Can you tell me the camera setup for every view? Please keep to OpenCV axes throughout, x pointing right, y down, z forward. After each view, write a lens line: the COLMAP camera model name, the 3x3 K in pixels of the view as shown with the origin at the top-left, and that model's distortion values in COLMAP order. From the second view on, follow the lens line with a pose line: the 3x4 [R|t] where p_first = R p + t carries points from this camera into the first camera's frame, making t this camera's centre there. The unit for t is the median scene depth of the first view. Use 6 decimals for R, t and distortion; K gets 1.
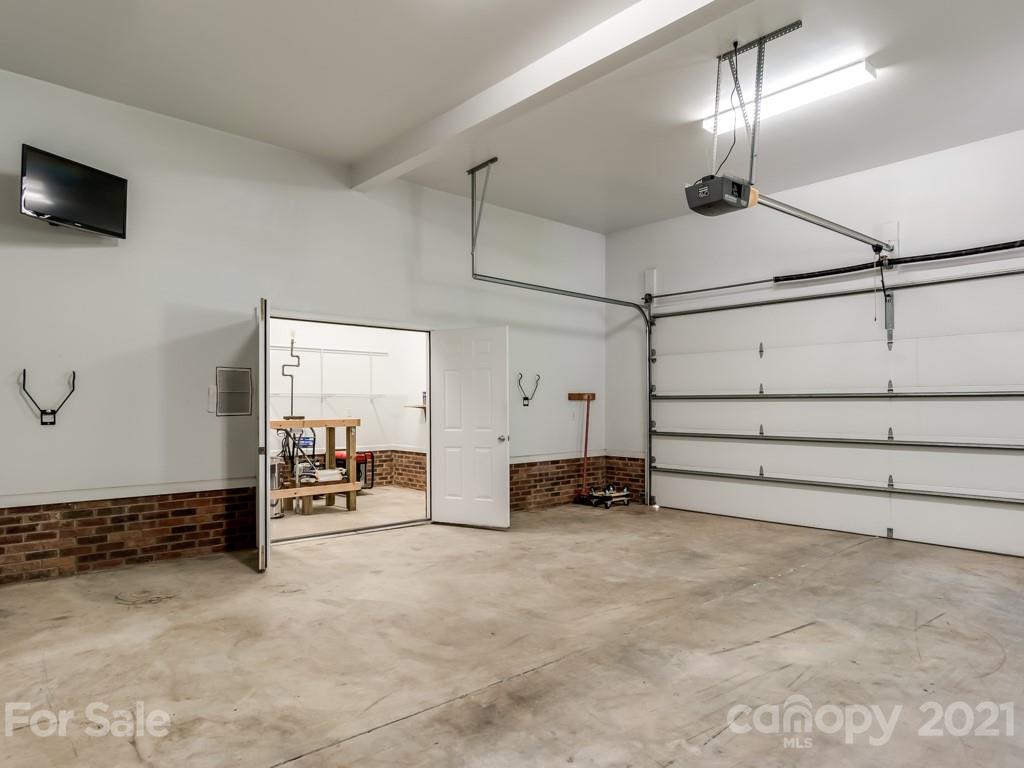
lens RADIAL K [[624.6, 0, 506.3], [0, 624.6, 404.4], [0, 0, 1]] dist [-0.008523, 0.002004]
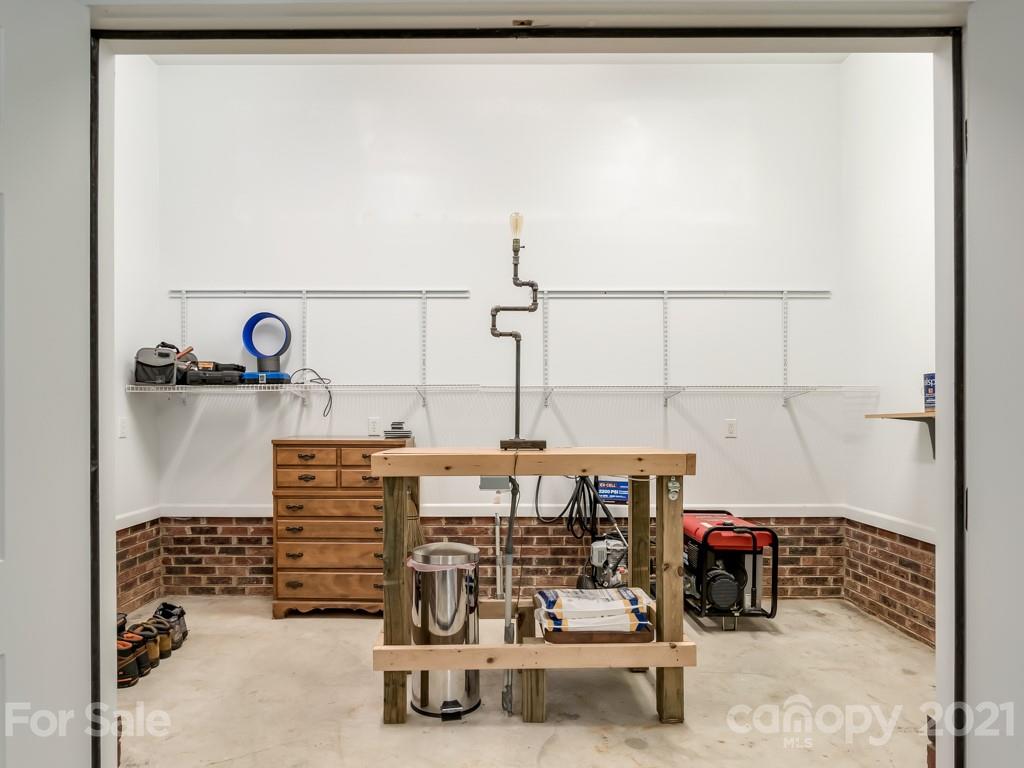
lens RADIAL K [[624.7, 0, 498.8], [0, 624.7, 416.1], [0, 0, 1]] dist [-0.020131, 0.001928]
pose [[0.736990, 0.003923, -0.675892, -0.110868], [0.000448, 0.999980, 0.006293, 0.001833], [0.675904, -0.004941, 0.736974, 0.861833]]
